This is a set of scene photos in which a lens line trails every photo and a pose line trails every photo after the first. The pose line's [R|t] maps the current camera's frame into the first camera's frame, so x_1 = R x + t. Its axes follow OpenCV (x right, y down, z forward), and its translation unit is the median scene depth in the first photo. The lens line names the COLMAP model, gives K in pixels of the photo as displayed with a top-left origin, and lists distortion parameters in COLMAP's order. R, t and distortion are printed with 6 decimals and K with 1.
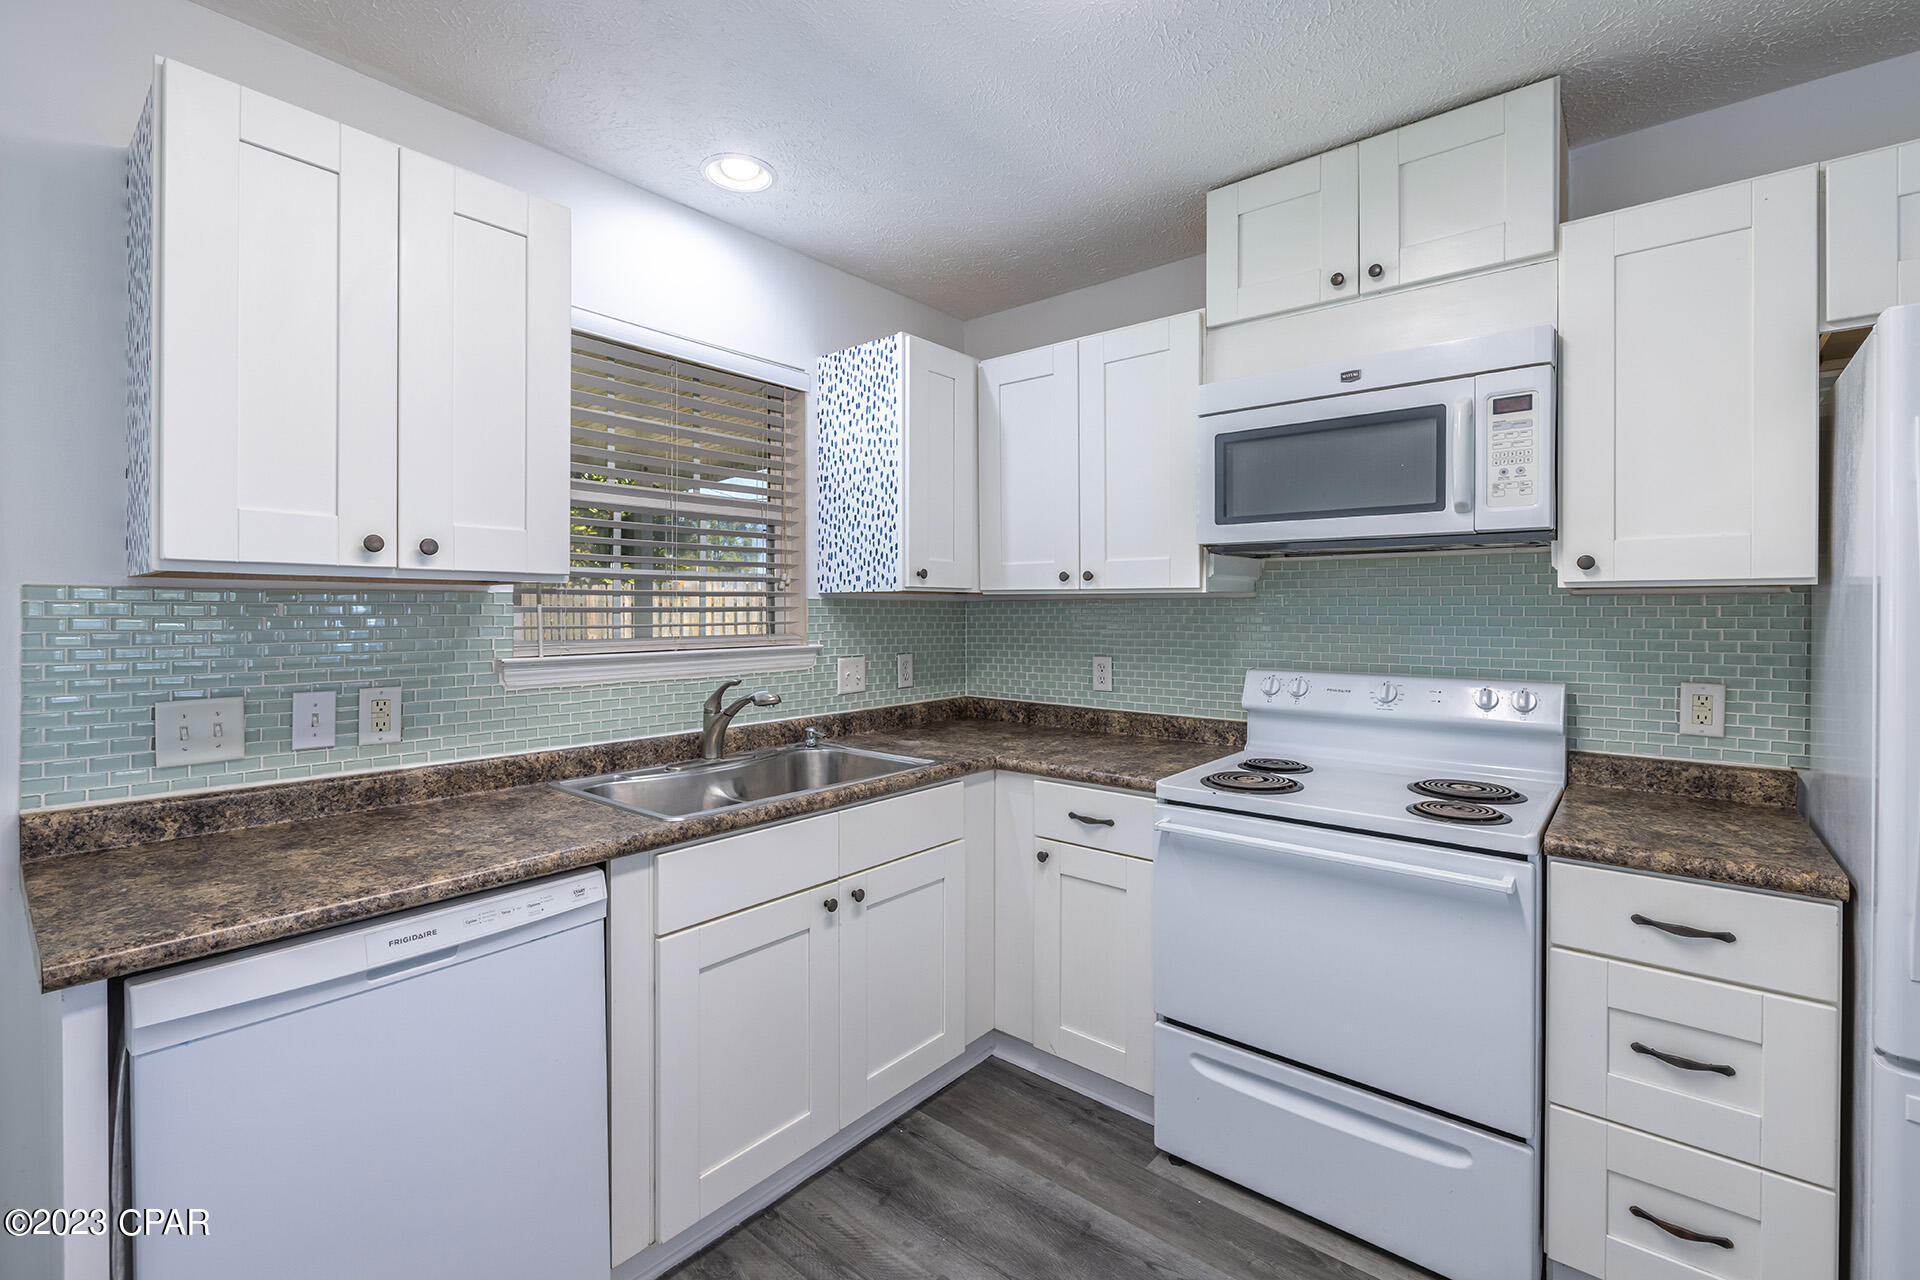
lens RADIAL K [[817.0, 0, 1011.9], [0, 817.0, 612.7], [0, 0, 1]] dist [-0.007242, 0.000227]
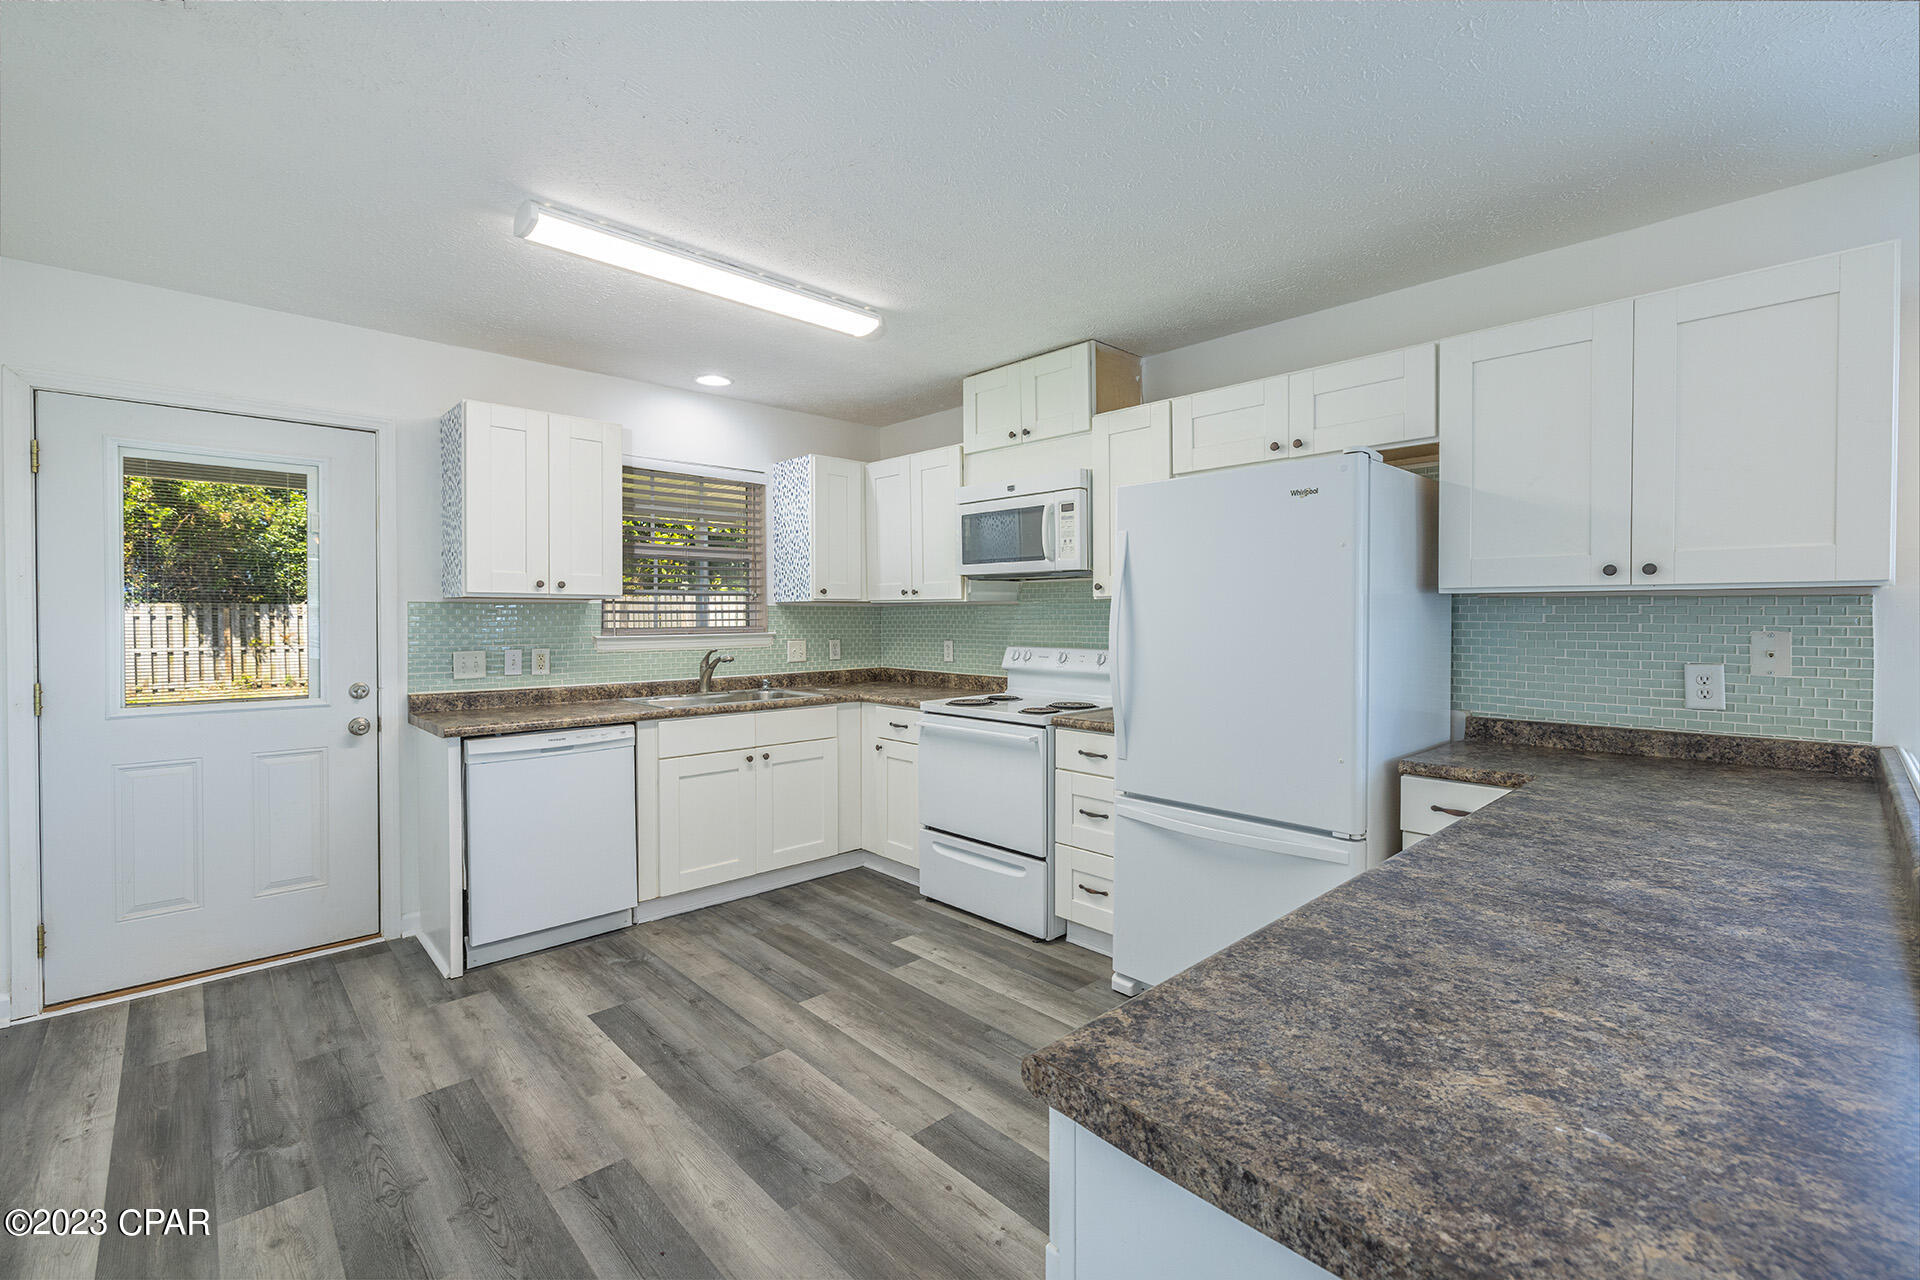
lens RADIAL K [[817.0, 0, 1020.6], [0, 817.0, 624.6], [0, 0, 1]] dist [-0.007242, 0.000227]
pose [[0.994290, -0.001401, -0.106701, 0.621259], [0.002444, 0.999950, 0.009647, 0.009949], [0.106682, -0.009853, 0.994244, -0.874405]]
